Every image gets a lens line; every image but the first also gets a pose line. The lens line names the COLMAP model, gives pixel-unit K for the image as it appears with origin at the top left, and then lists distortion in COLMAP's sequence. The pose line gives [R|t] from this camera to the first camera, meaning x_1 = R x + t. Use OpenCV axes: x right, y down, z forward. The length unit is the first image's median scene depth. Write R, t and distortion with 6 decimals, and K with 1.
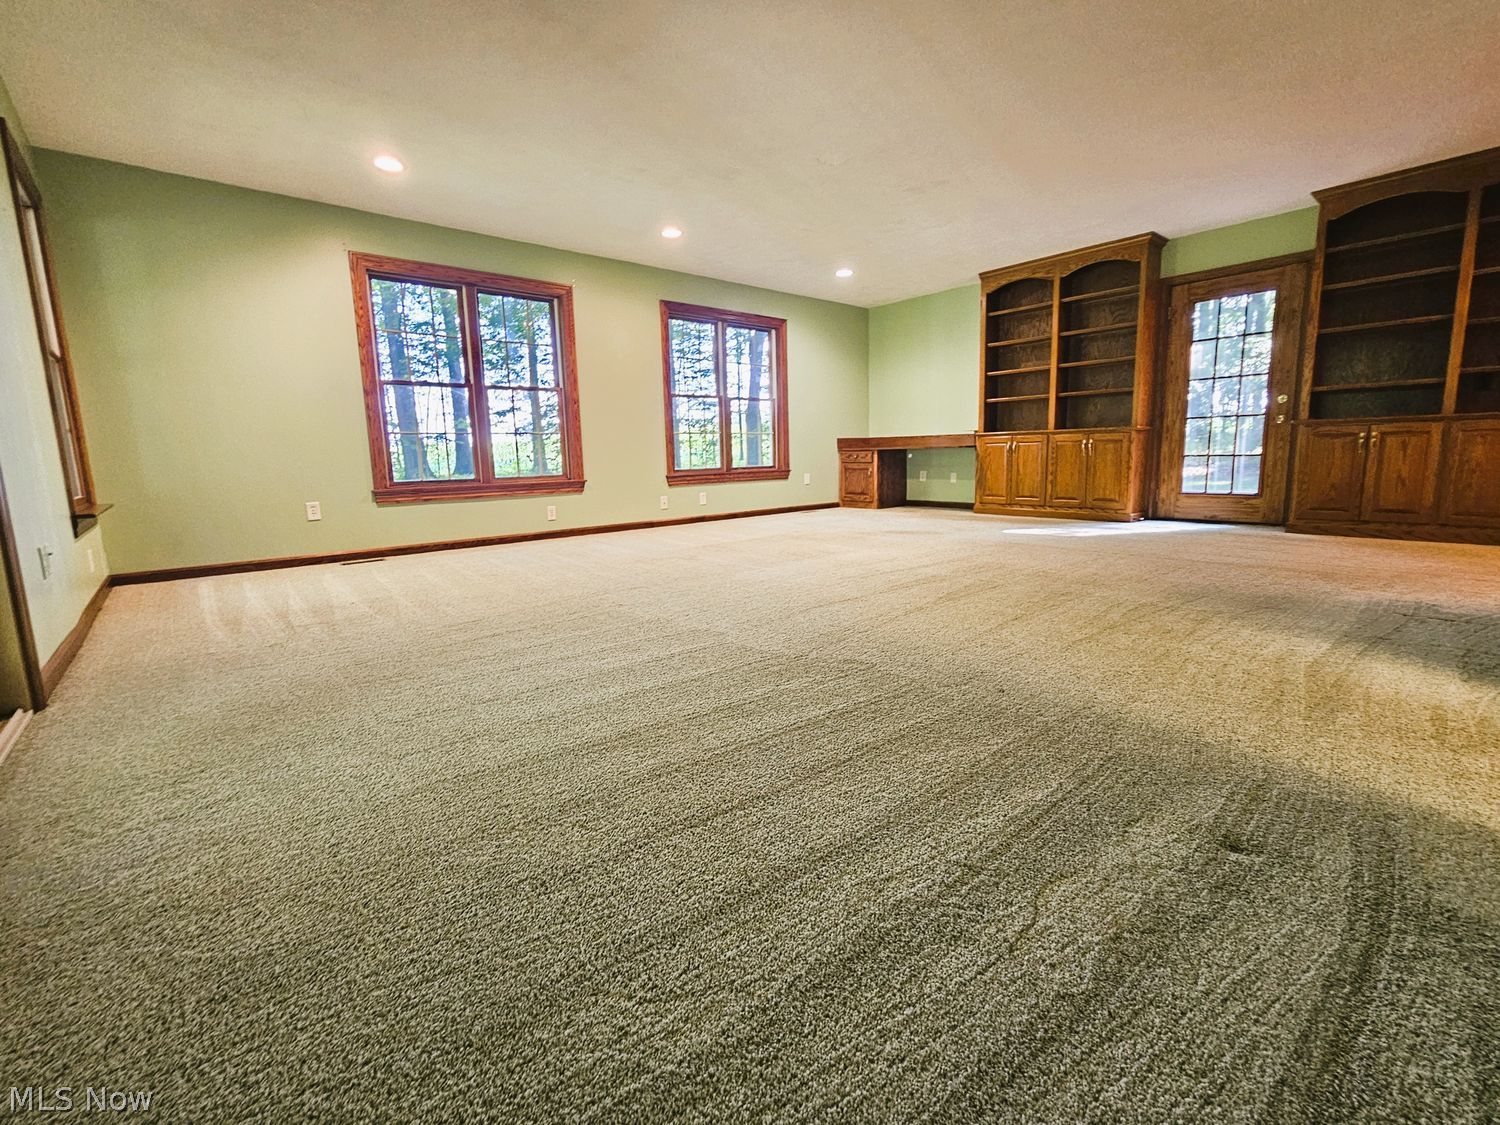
lens RADIAL K [[646.4, 0, 744.3], [0, 646.4, 556.0], [0, 0, 1]] dist [0.000187, 0.000371]
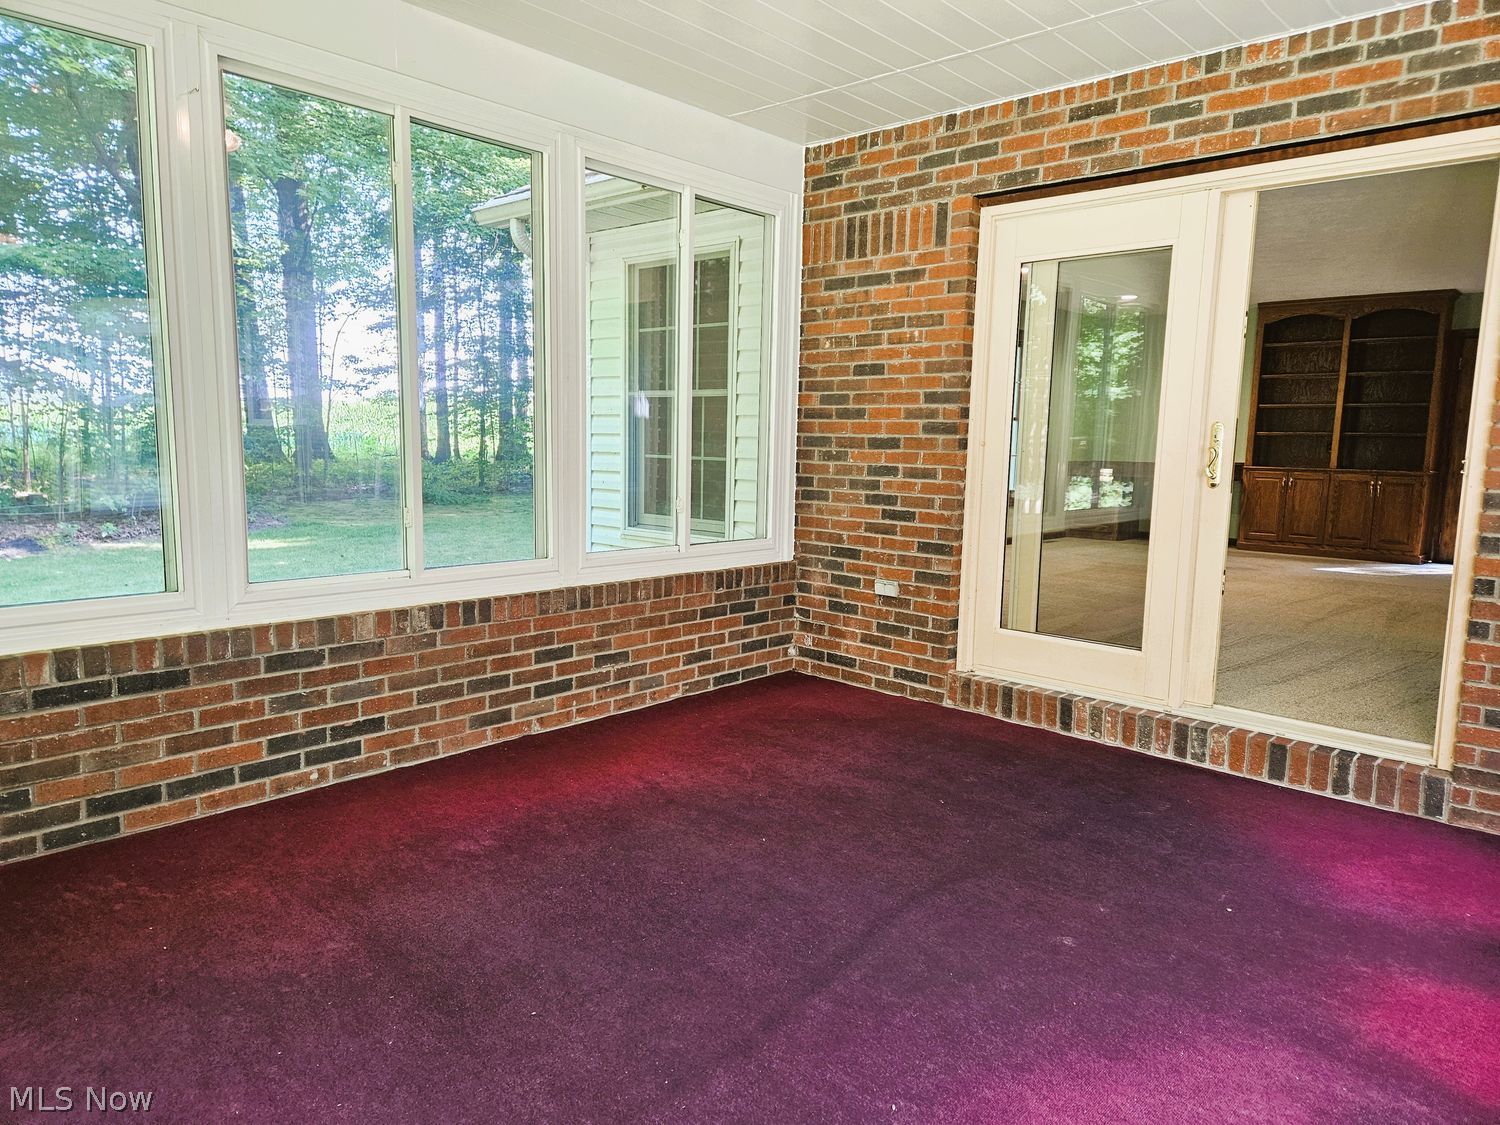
lens RADIAL K [[1000.5, 0, 744.6], [0, 1000.5, 571.0], [0, 0, 1]] dist [0.058691, -0.028918]
pose [[0.992317, 0.026847, 0.120777, -0.665576], [-0.023974, 0.999395, -0.025178, 0.024124], [-0.121380, 0.022089, 0.992360, -0.474376]]
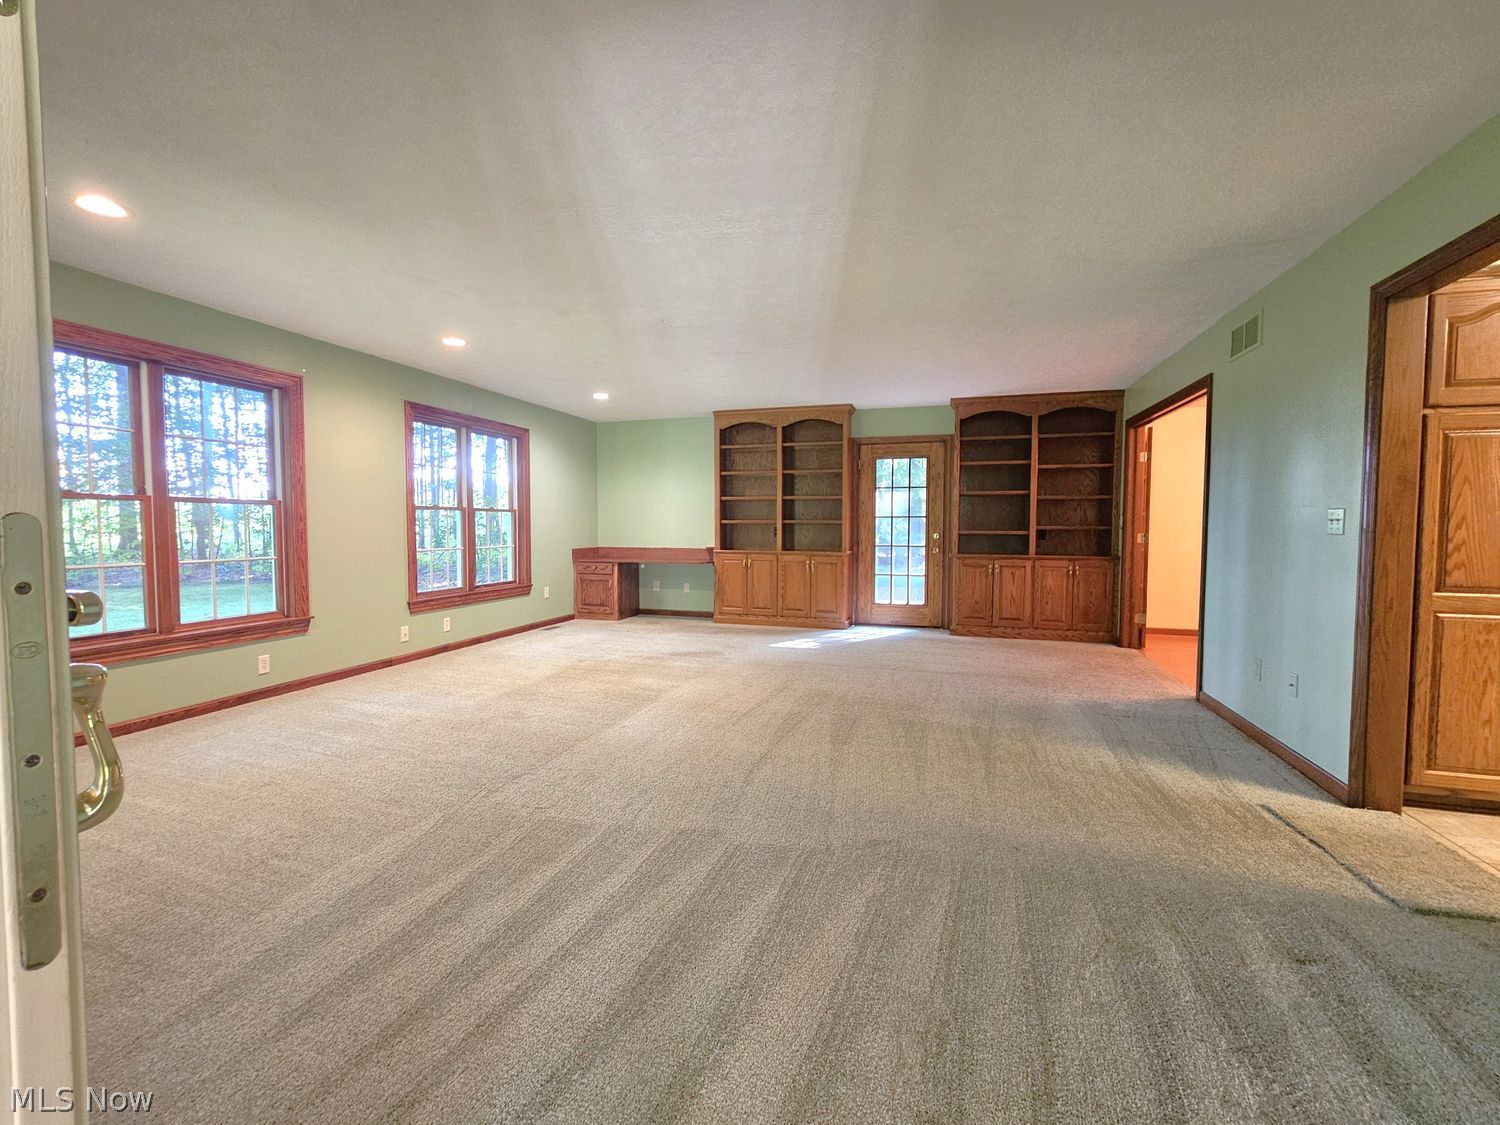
lens RADIAL K [[646.4, 0, 744.7], [0, 646.4, 565.2], [0, 0, 1]] dist [0.000187, 0.000371]
pose [[0.848042, -0.005277, 0.529903, -0.216372], [0.061606, 0.994152, -0.088693, -0.078274], [-0.526336, 0.107860, 0.843408, 0.061422]]
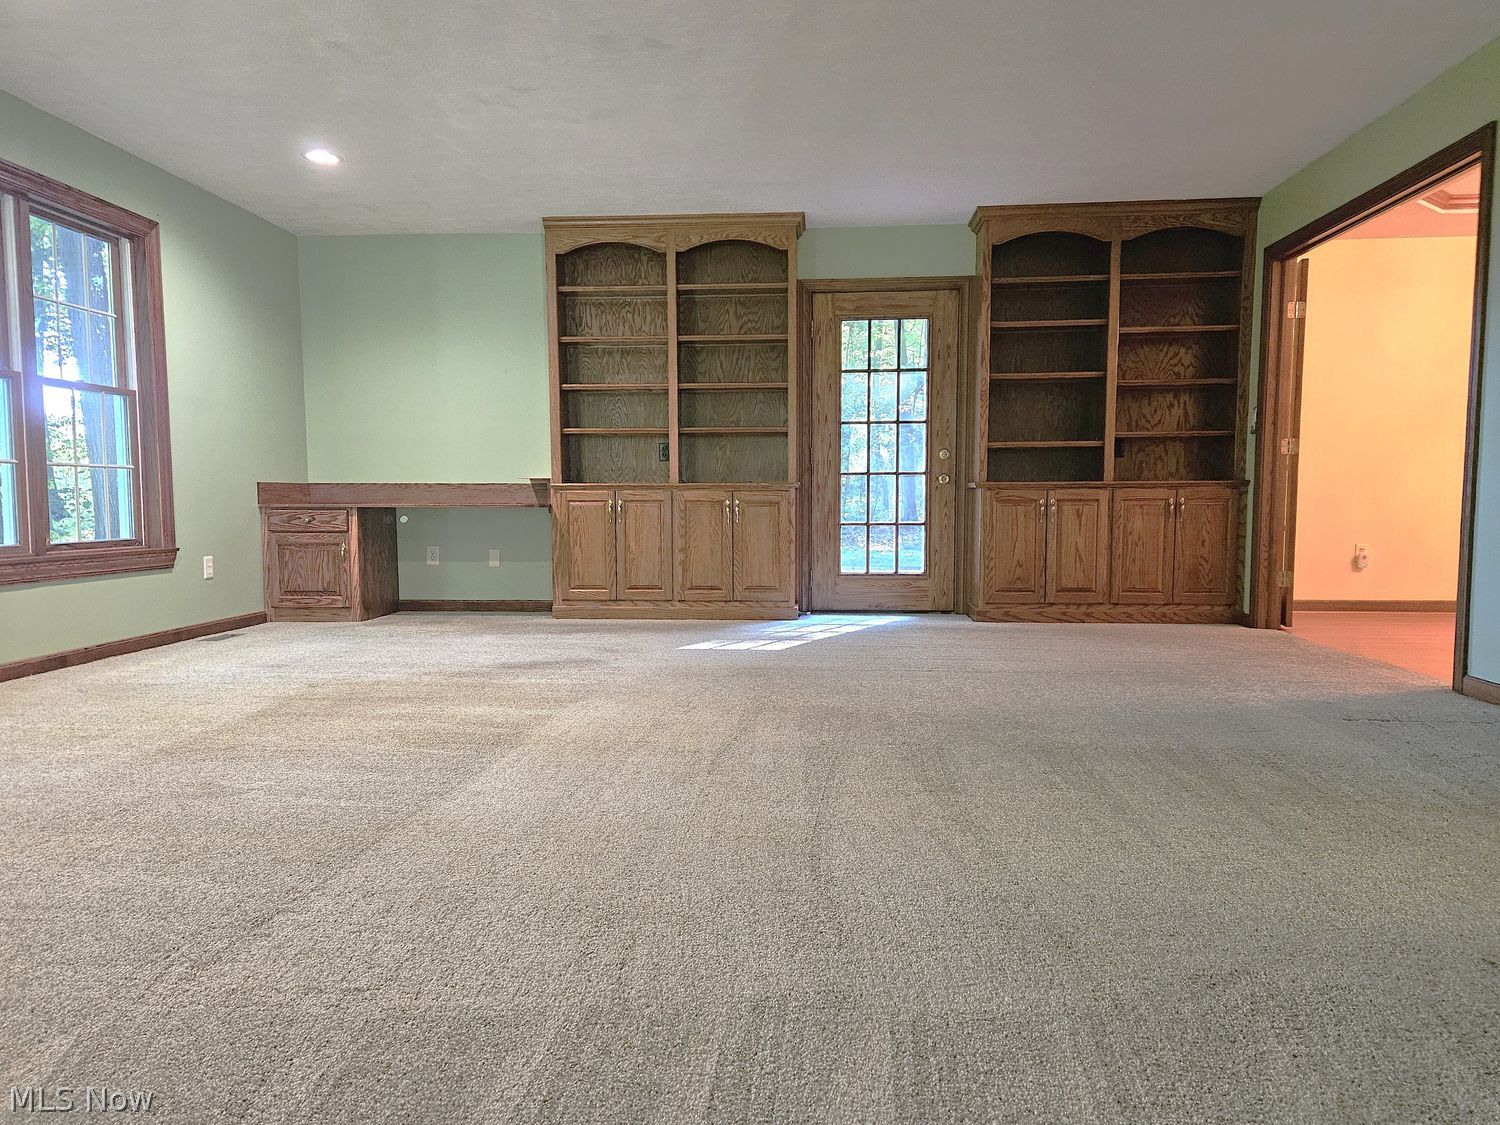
lens RADIAL K [[1039.0, 0, 762.4], [0, 1039.0, 588.0], [0, 0, 1]] dist [0.058507, -0.024970]
pose [[0.706662, -0.040072, 0.706415, -0.218044], [0.099057, 0.994165, -0.042696, -0.043411], [-0.700583, 0.100147, 0.706508, 0.245645]]
